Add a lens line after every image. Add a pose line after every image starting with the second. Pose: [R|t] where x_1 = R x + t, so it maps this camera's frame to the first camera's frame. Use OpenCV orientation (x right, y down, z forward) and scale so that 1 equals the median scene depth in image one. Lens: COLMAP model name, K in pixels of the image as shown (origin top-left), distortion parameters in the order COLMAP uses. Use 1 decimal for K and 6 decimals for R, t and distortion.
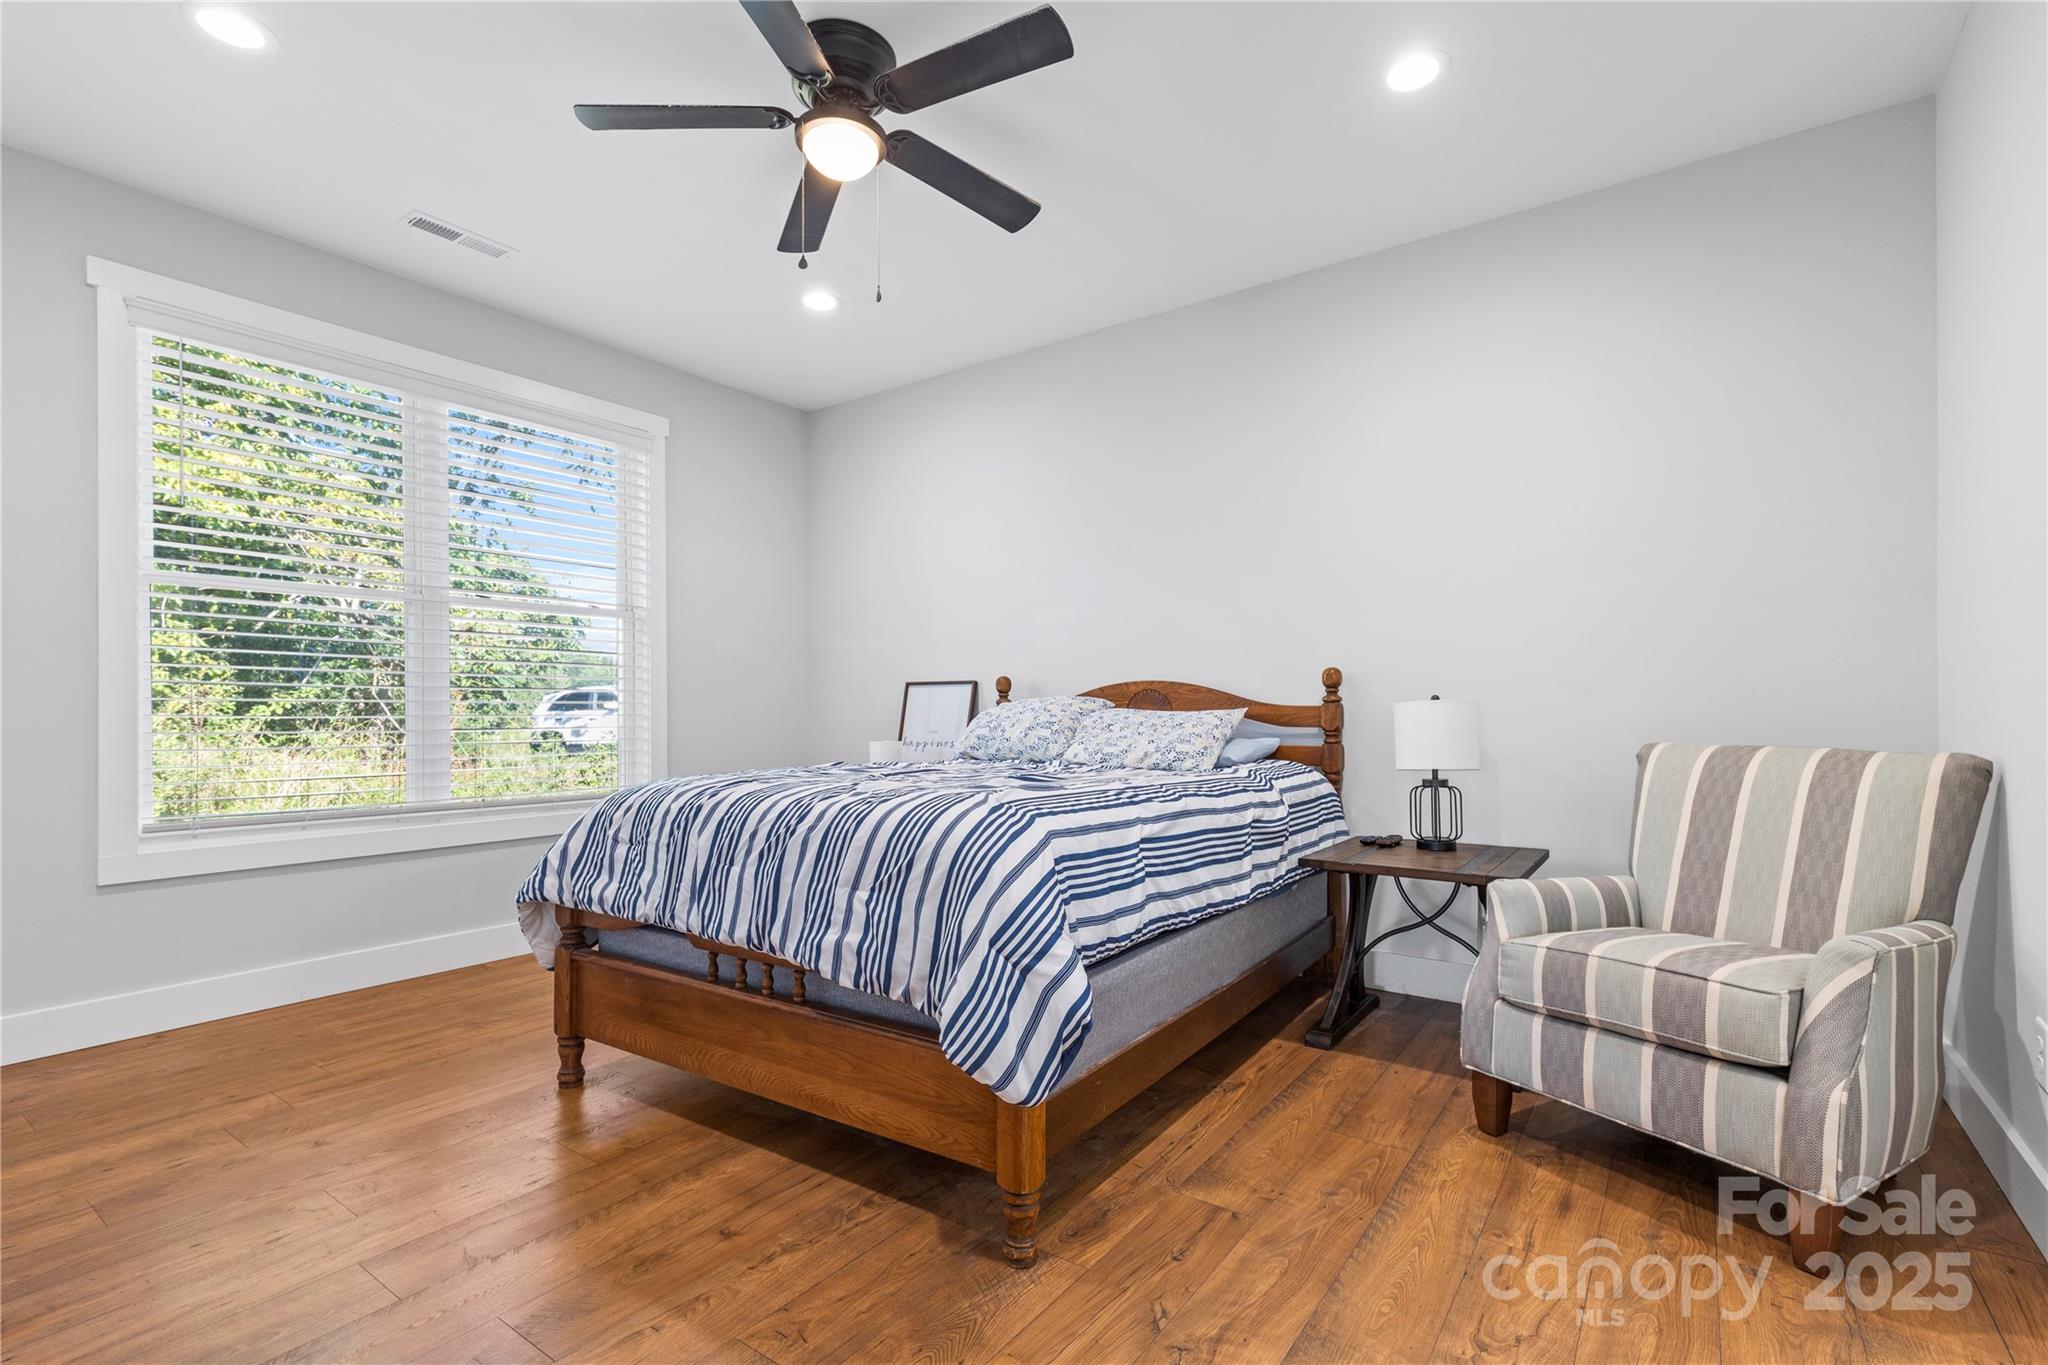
lens RADIAL K [[918.9, 0, 1027.6], [0, 918.9, 701.2], [0, 0, 1]] dist [0.001001, 0.000069]
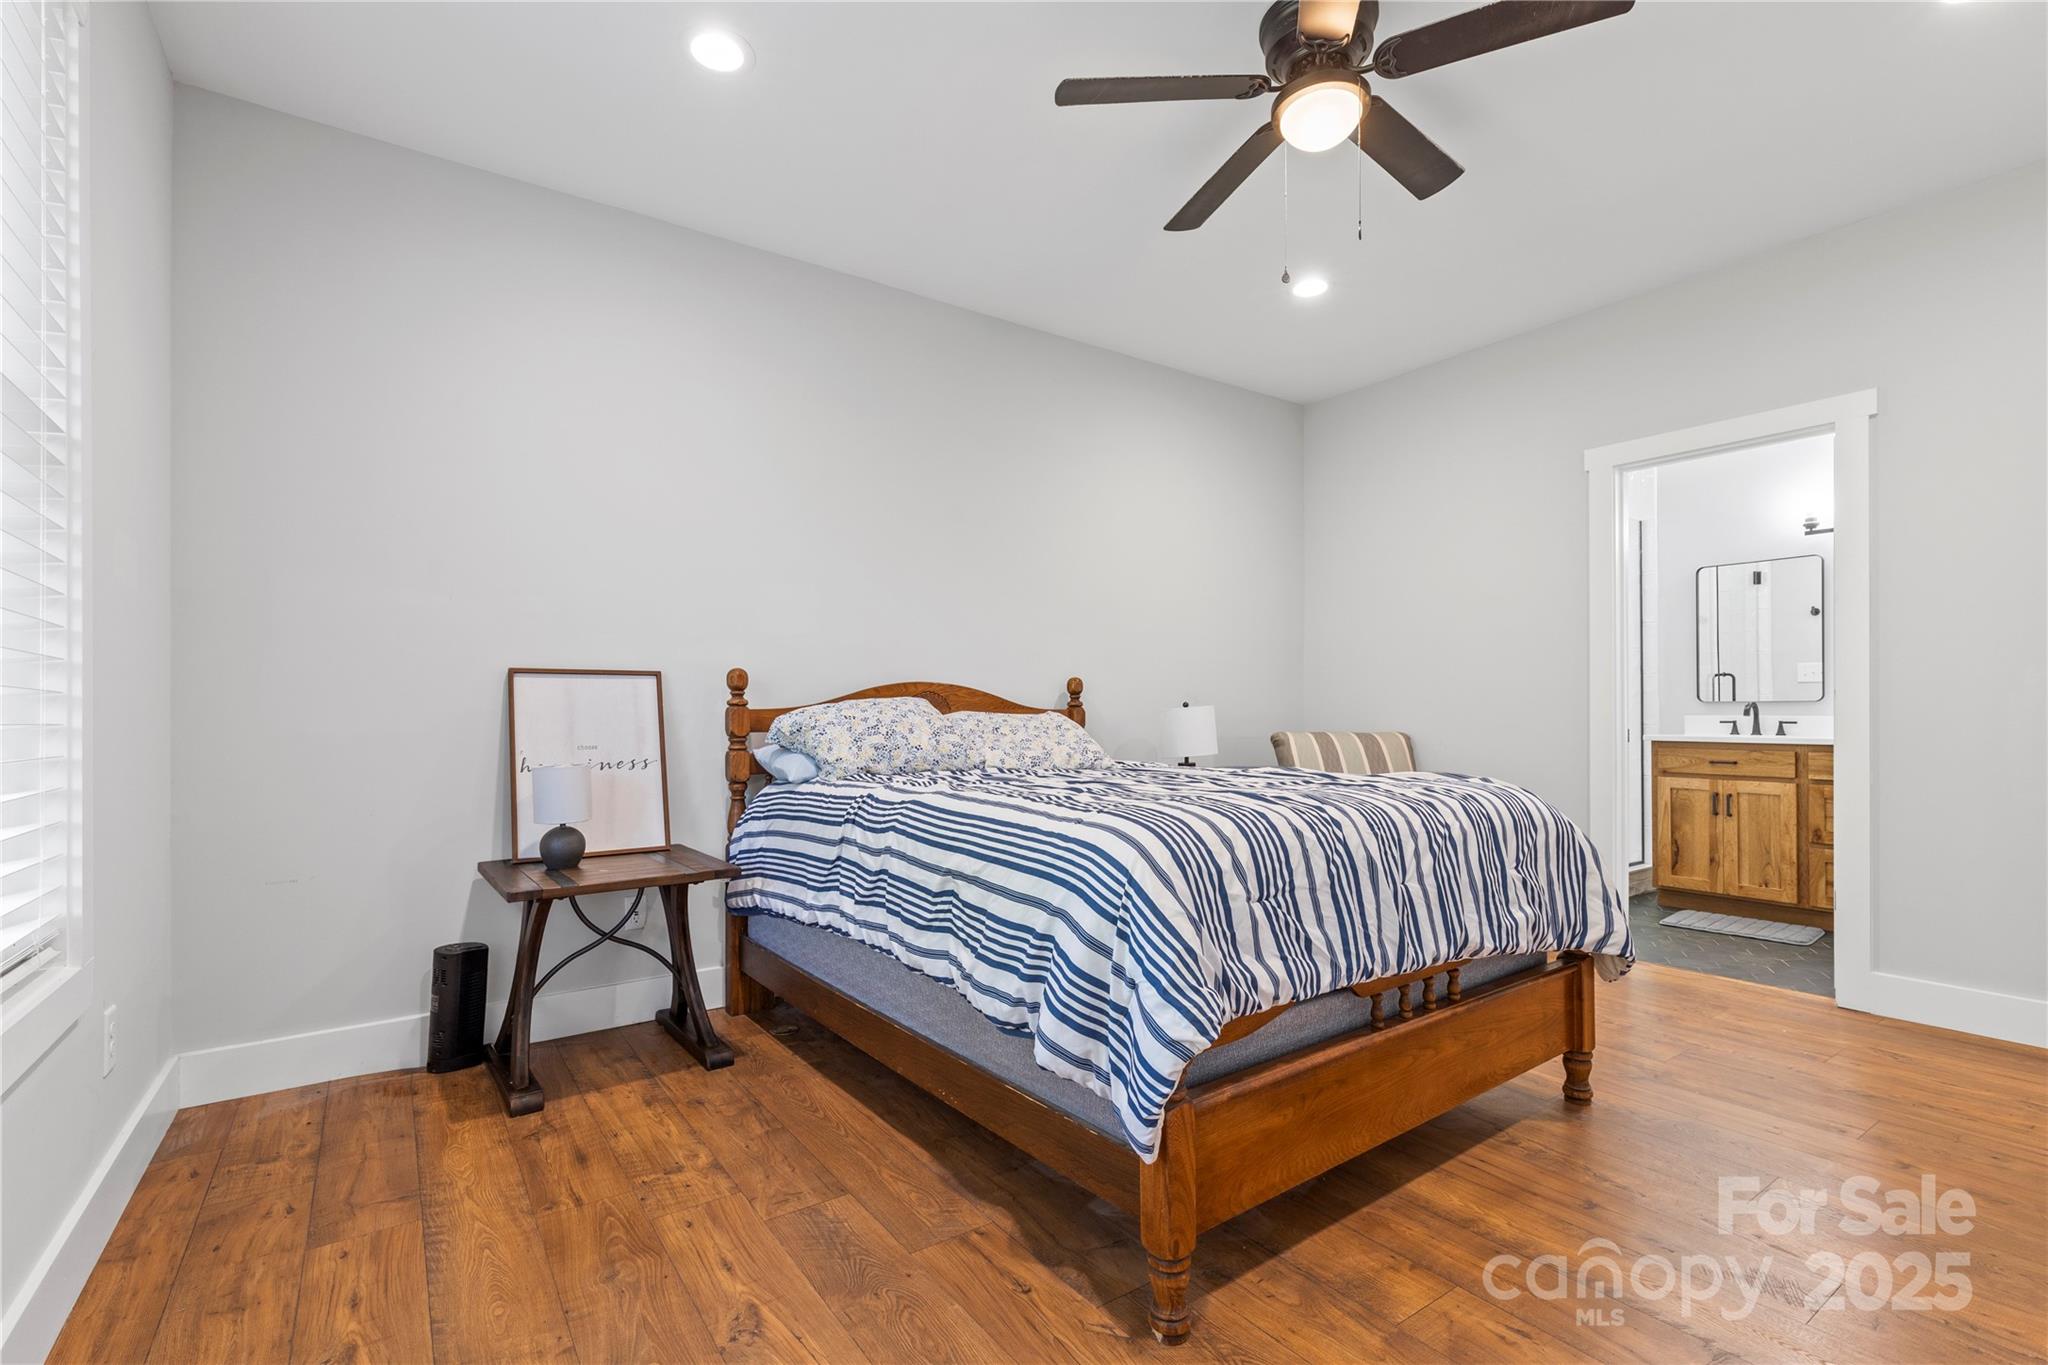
lens RADIAL K [[918.9, 0, 1027.6], [0, 918.9, 701.2], [0, 0, 1]] dist [0.001001, 0.000069]
pose [[0.342236, 0.014596, 0.939501, -0.807544], [-0.004935, 0.999893, -0.013736, 0.010713], [-0.939601, 0.000064, 0.342271, 0.650904]]
